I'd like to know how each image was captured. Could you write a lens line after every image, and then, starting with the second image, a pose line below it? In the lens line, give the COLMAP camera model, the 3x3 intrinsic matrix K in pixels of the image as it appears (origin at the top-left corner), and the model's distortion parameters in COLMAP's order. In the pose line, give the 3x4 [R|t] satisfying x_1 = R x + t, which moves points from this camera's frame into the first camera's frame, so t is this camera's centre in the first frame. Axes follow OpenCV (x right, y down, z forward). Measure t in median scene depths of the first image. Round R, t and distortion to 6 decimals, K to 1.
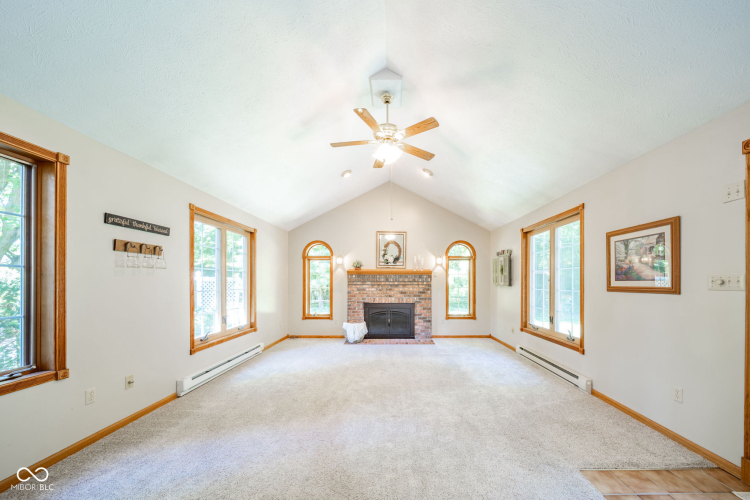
lens RADIAL K [[275.7, 0, 378.1], [0, 275.7, 279.1], [0, 0, 1]] dist [-0.000284, -0.000138]
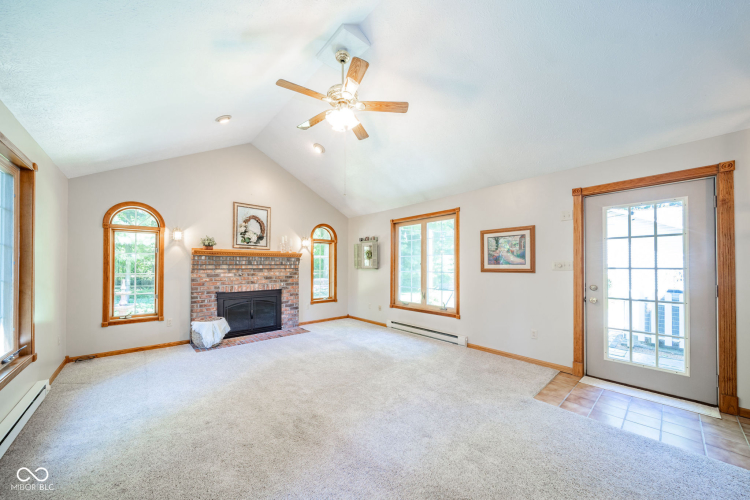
lens RADIAL K [[275.7, 0, 374.8], [0, 275.7, 261.6], [0, 0, 1]] dist [-0.000438, -0.000202]
pose [[0.743410, 0.008482, 0.668782, -0.238974], [-0.006699, 0.999964, -0.005237, 0.000712], [-0.668803, -0.000587, 0.743440, 0.140600]]
